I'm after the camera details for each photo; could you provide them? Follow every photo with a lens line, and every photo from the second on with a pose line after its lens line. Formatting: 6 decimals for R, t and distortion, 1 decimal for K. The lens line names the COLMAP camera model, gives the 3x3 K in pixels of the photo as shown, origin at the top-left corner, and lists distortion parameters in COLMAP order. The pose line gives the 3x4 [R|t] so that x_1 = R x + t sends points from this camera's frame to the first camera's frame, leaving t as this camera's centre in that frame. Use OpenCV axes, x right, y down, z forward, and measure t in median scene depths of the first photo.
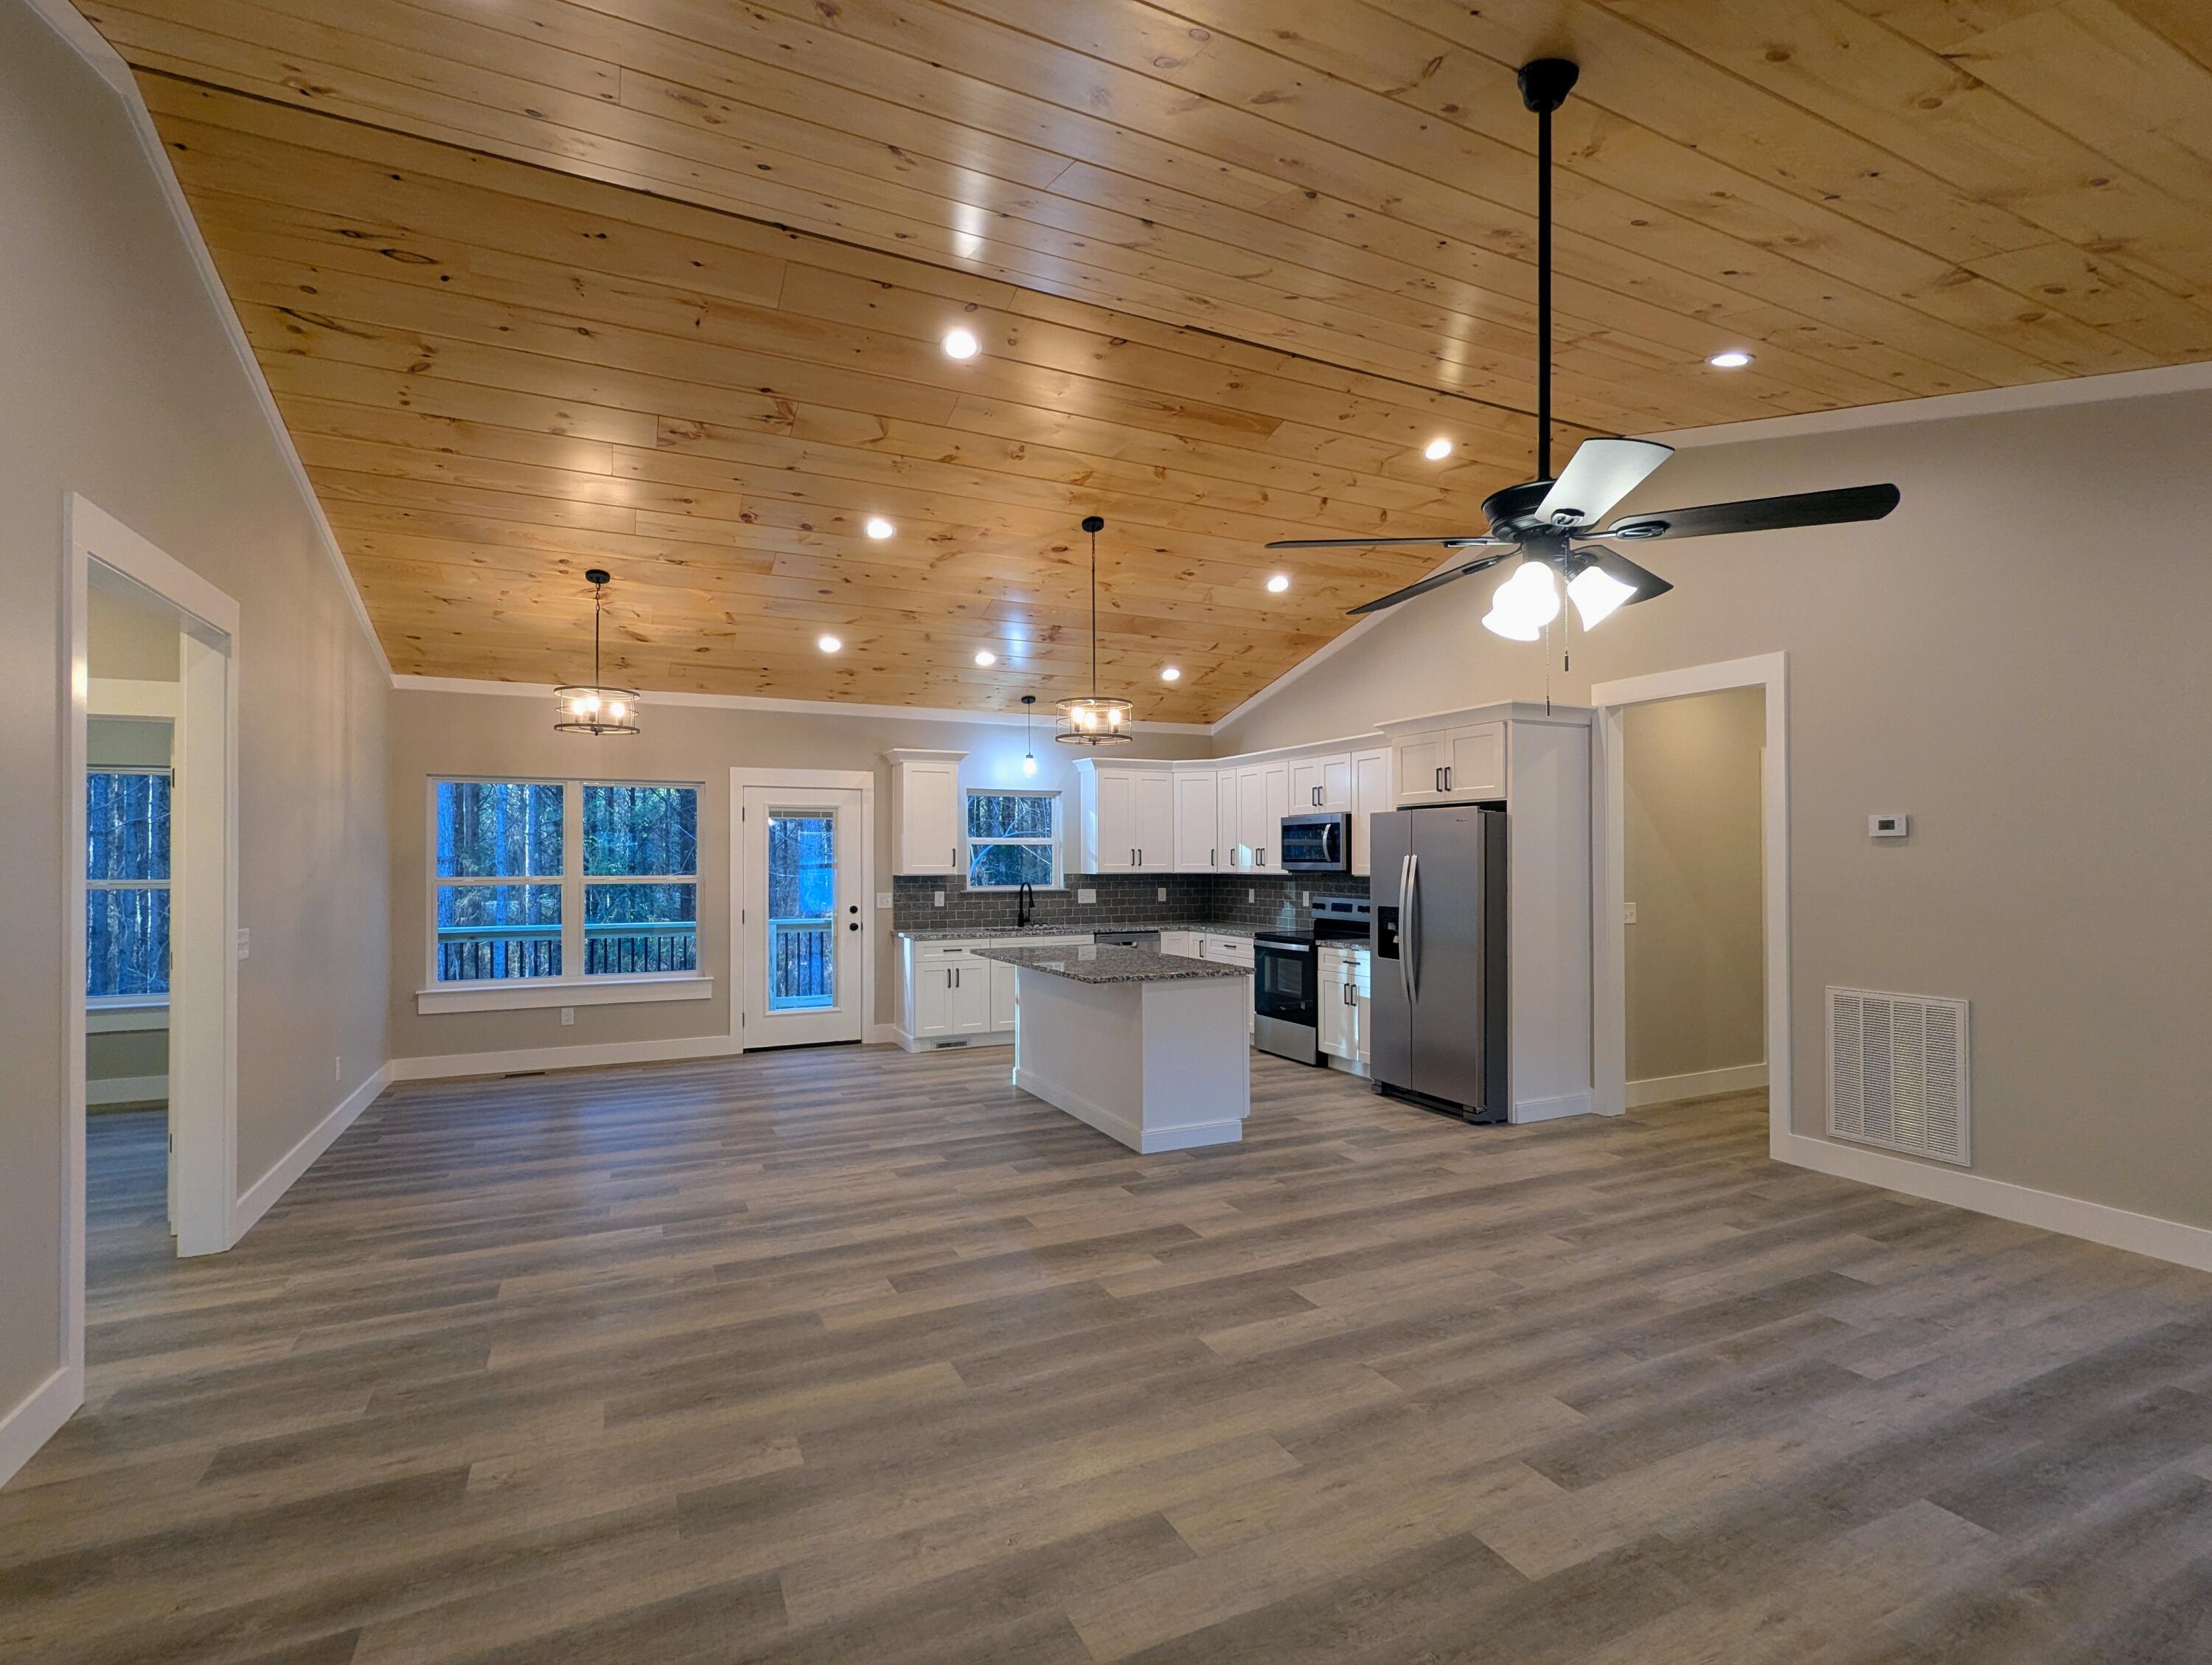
lens RADIAL K [[1050.4, 0, 1104.1], [0, 1050.4, 839.1], [0, 0, 1]] dist [-0.005779, 0.005226]
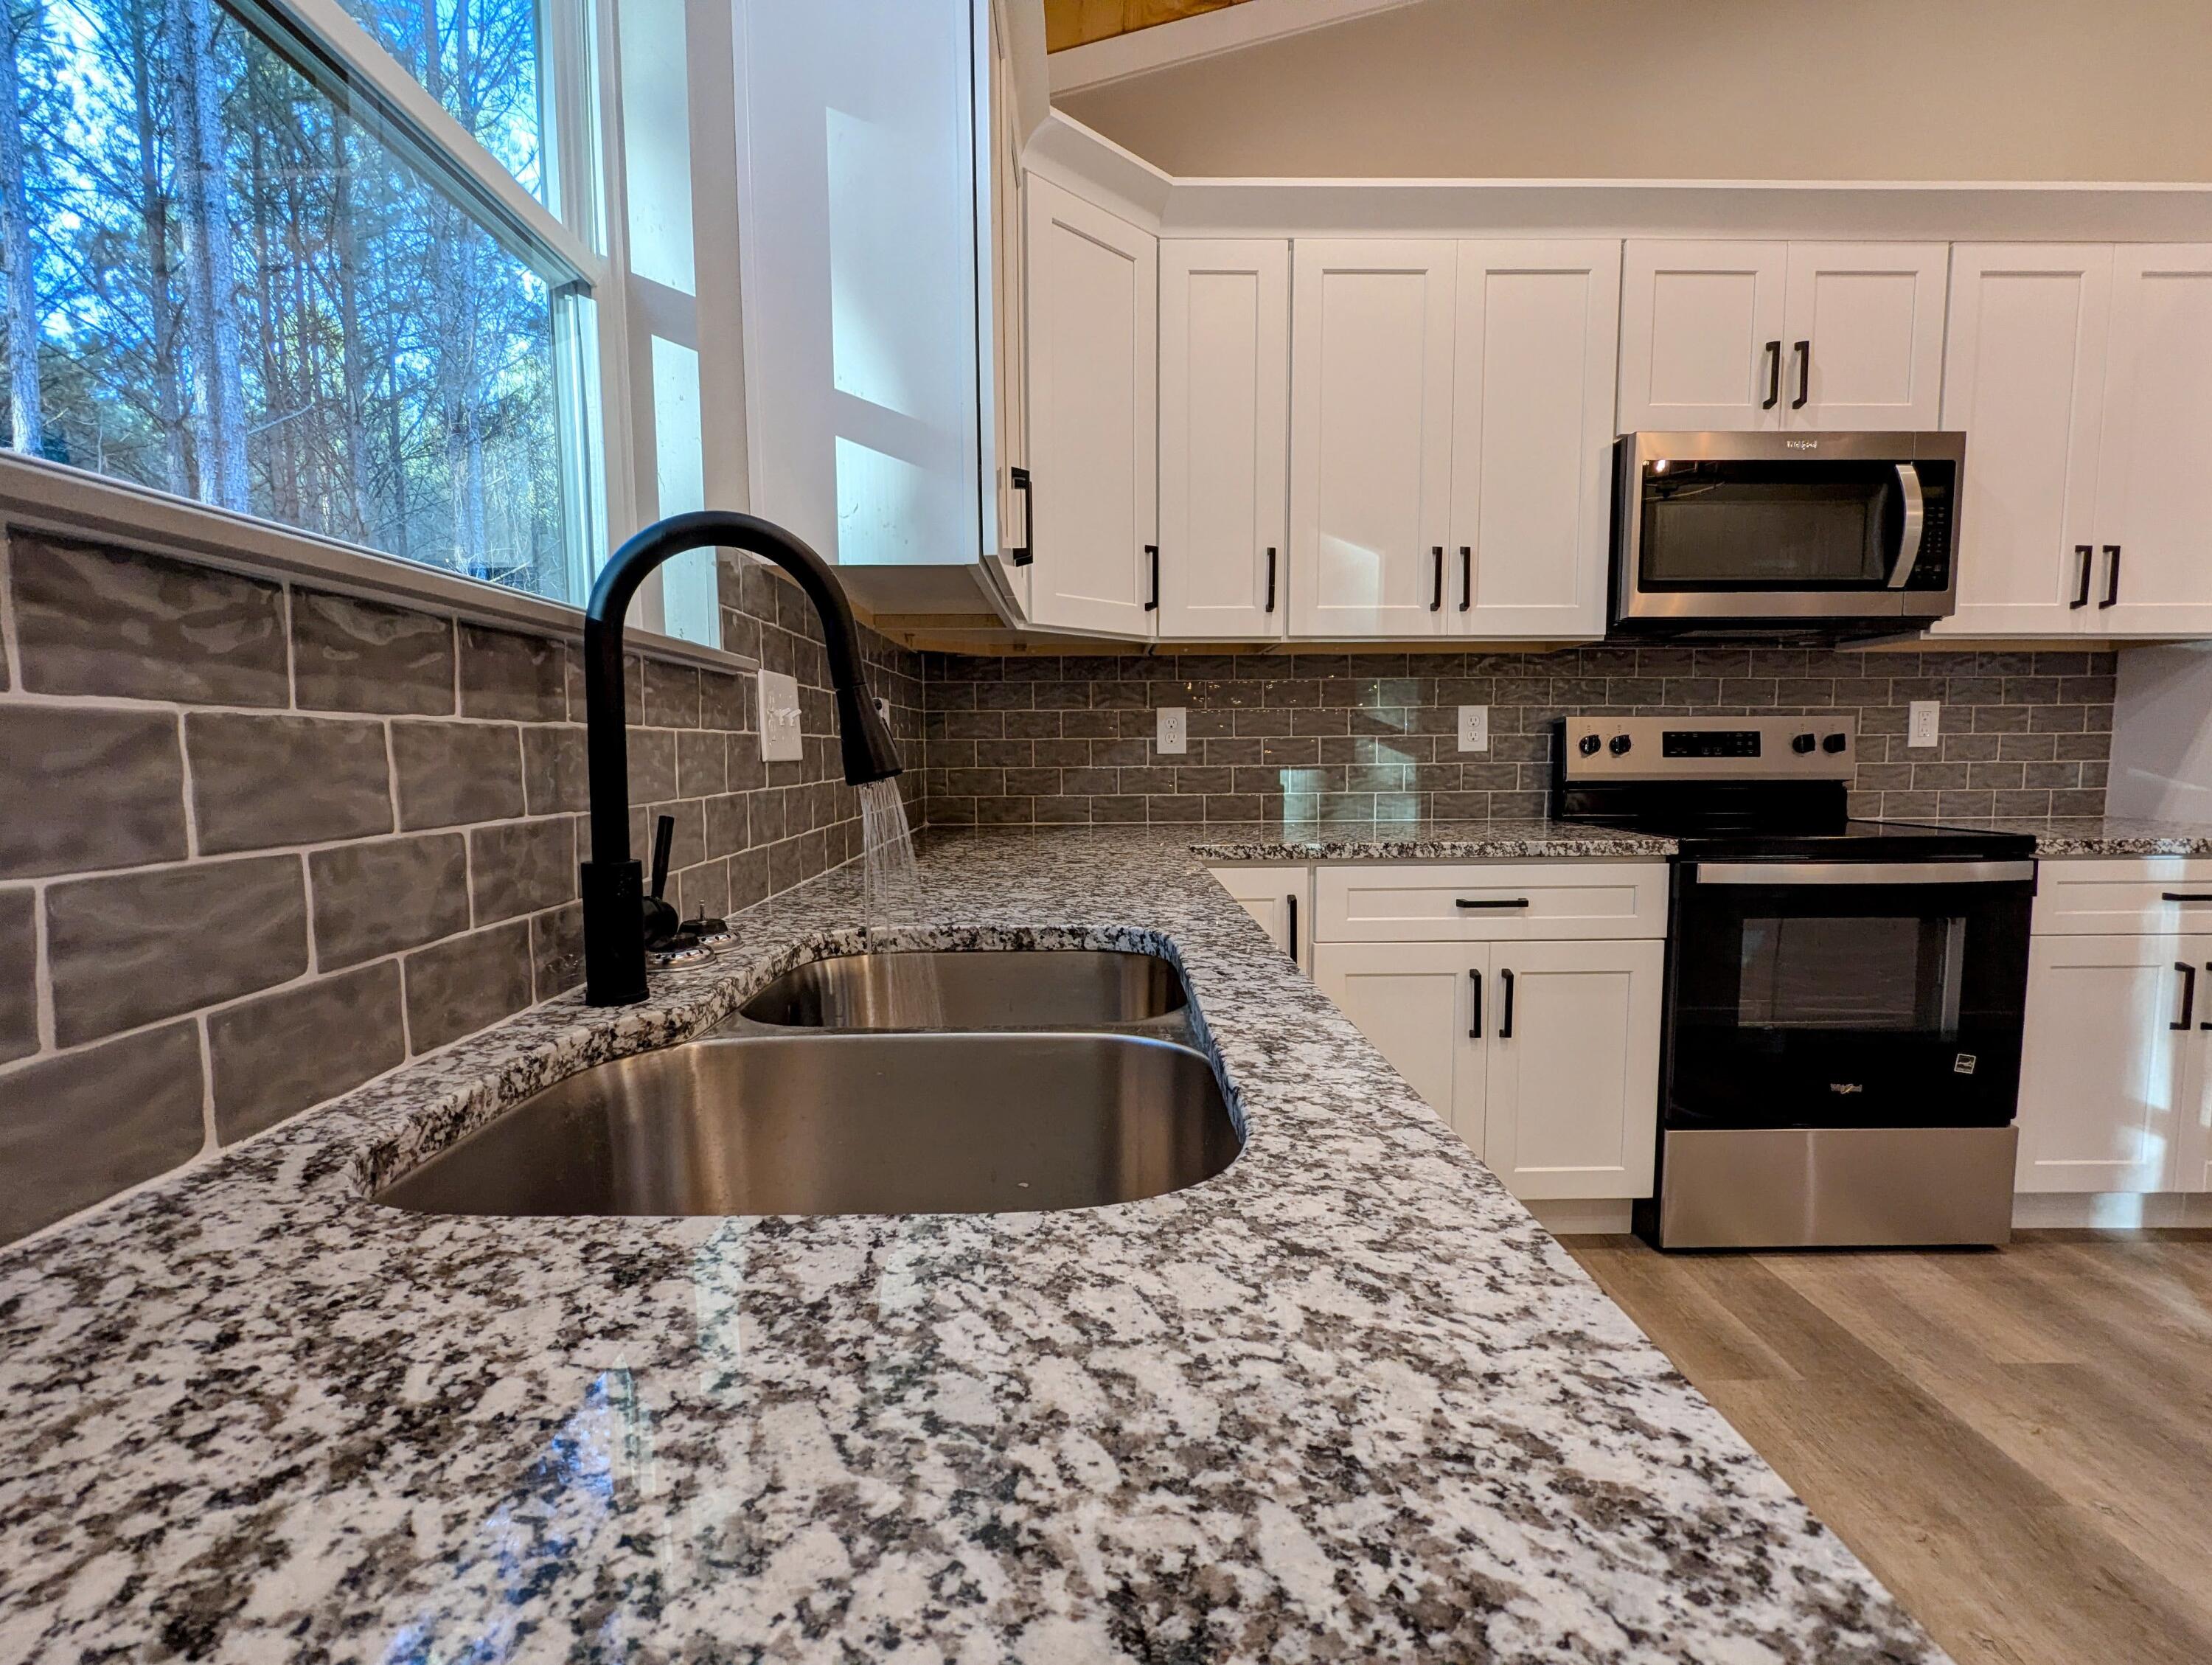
lens RADIAL K [[1050.4, 0, 1100.3], [0, 1050.4, 855.9], [0, 0, 1]] dist [-0.005779, 0.005226]
pose [[0.419038, -0.091150, 0.903382, -0.213219], [-0.011724, 0.994322, 0.105764, 0.087430], [-0.907893, -0.054910, 0.415590, 1.342574]]
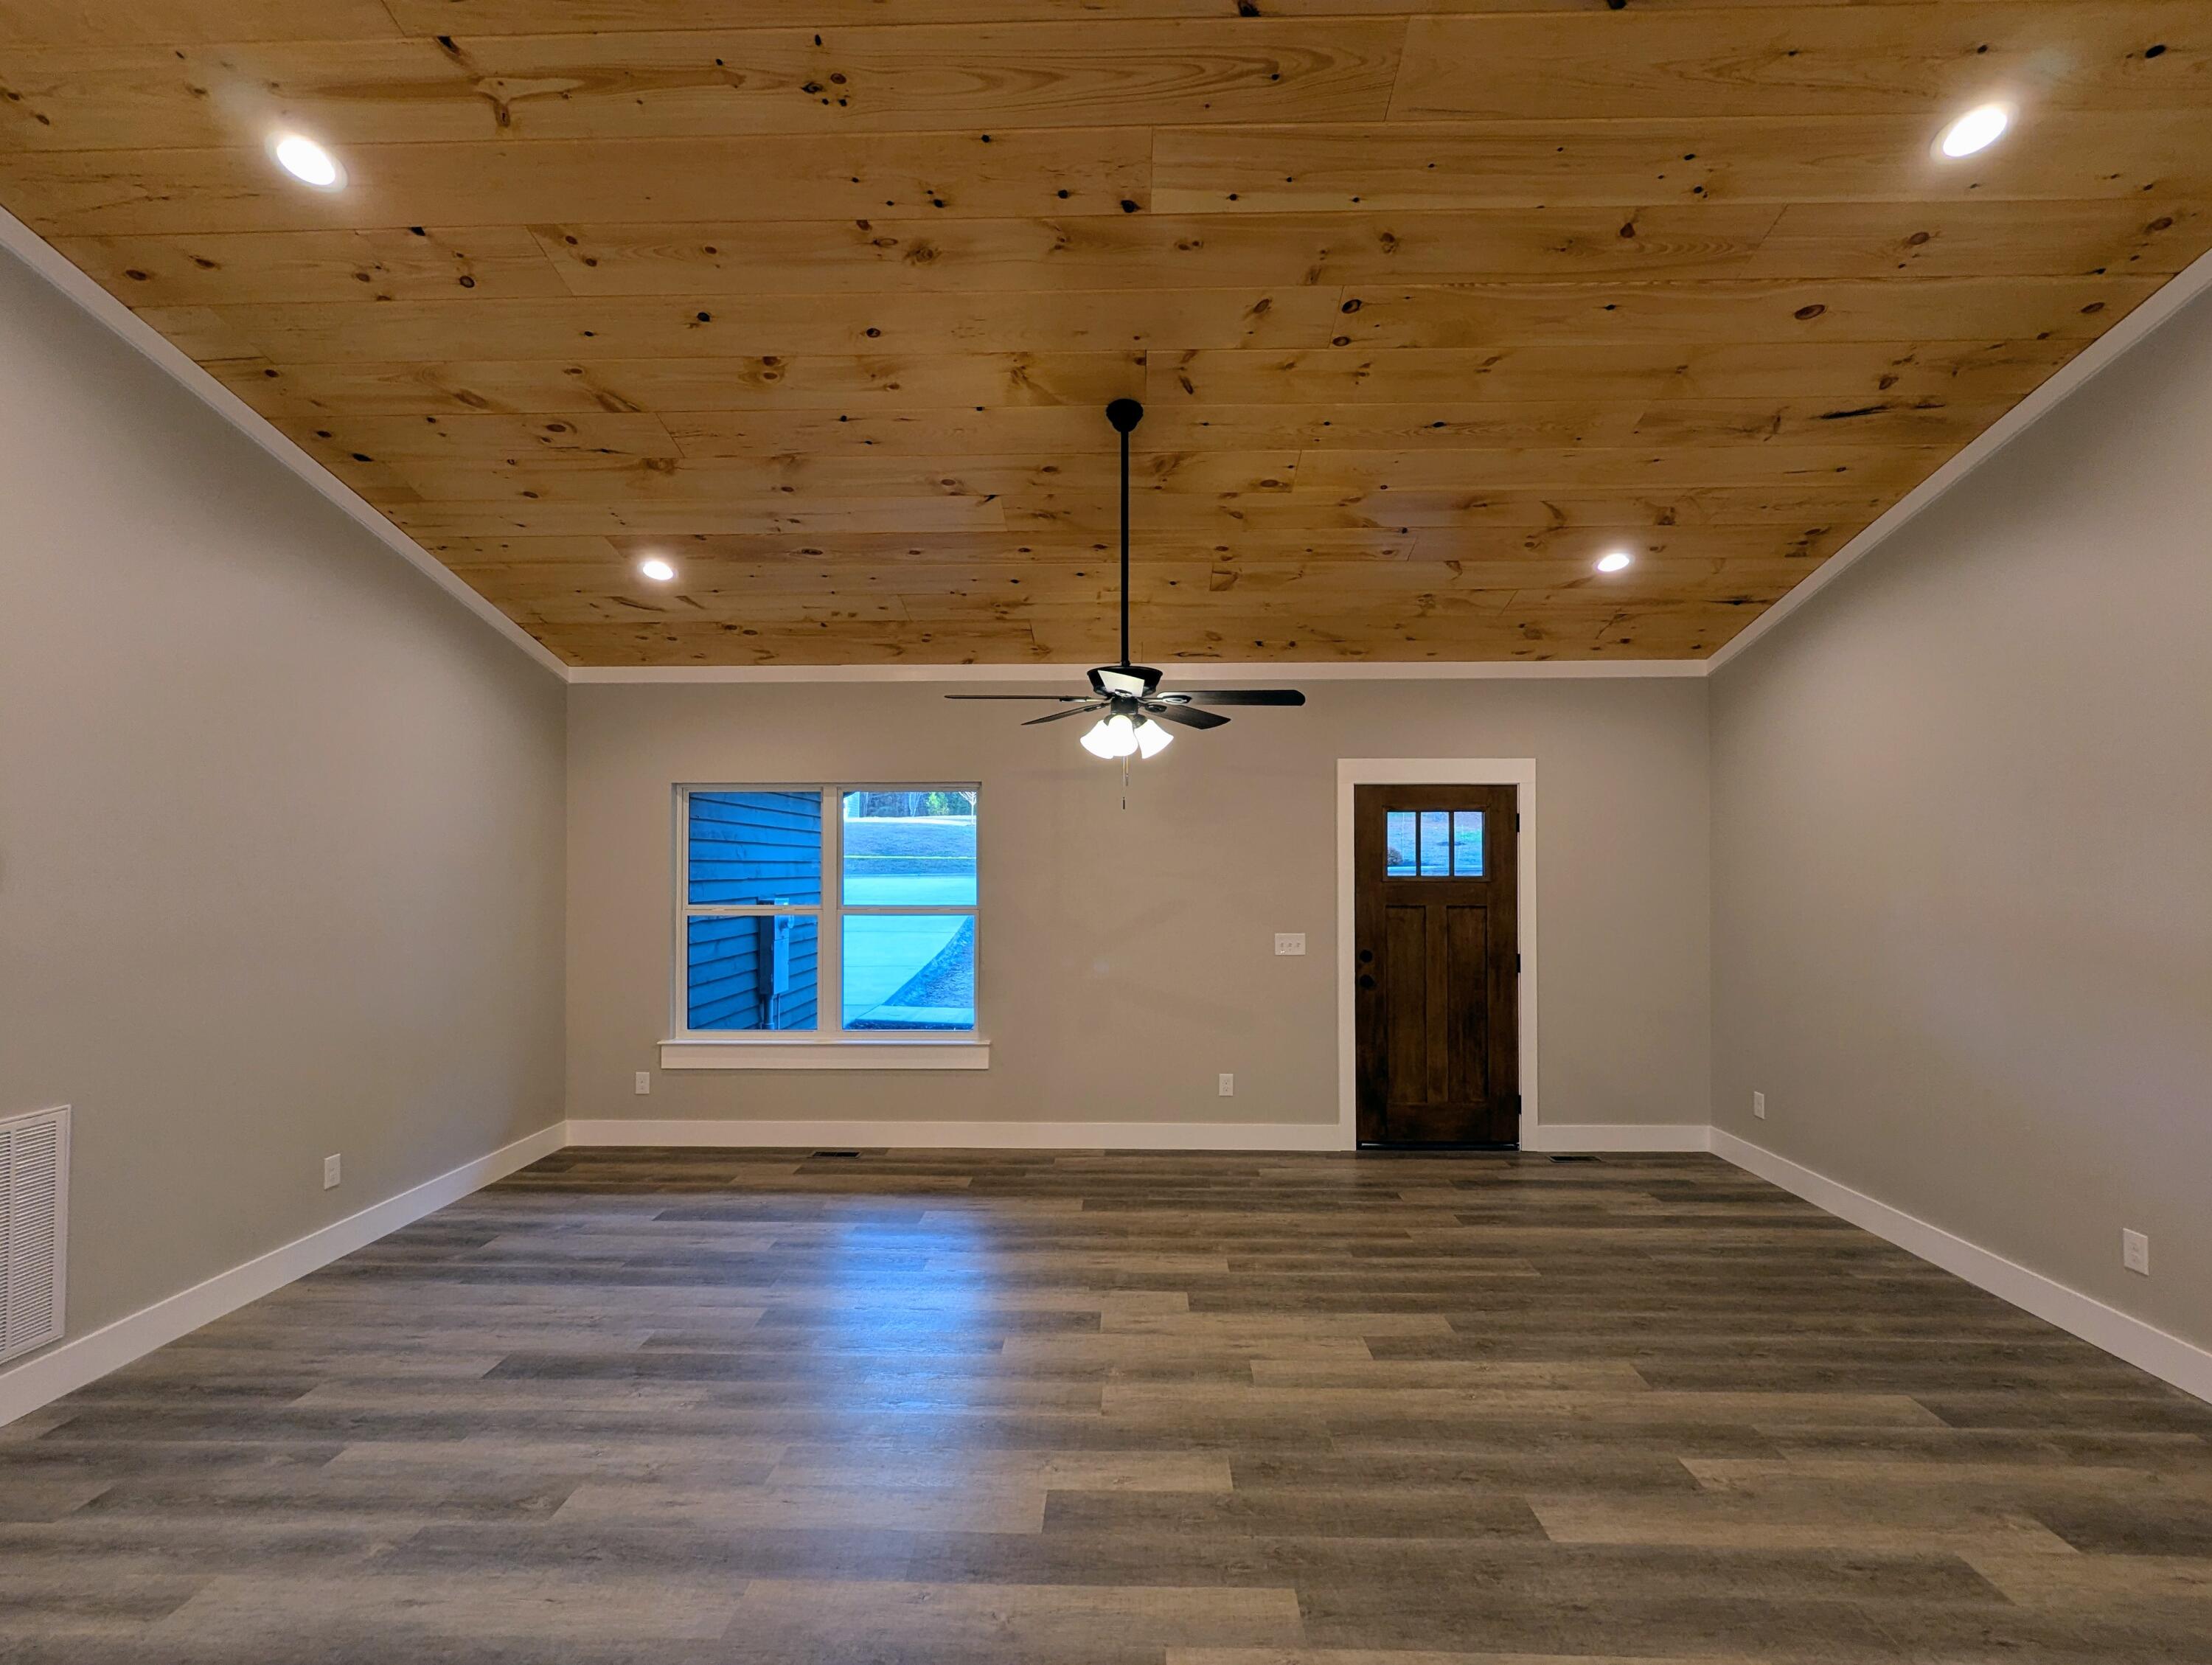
lens RADIAL K [[1050.4, 0, 1108.4], [0, 1050.4, 844.1], [0, 0, 1]] dist [-0.005779, 0.005226]
pose [[-0.892041, 0.012027, 0.451794, -0.106420], [-0.004945, 0.999326, -0.036366, -0.001695], [-0.451927, -0.034674, -0.891381, 0.948207]]
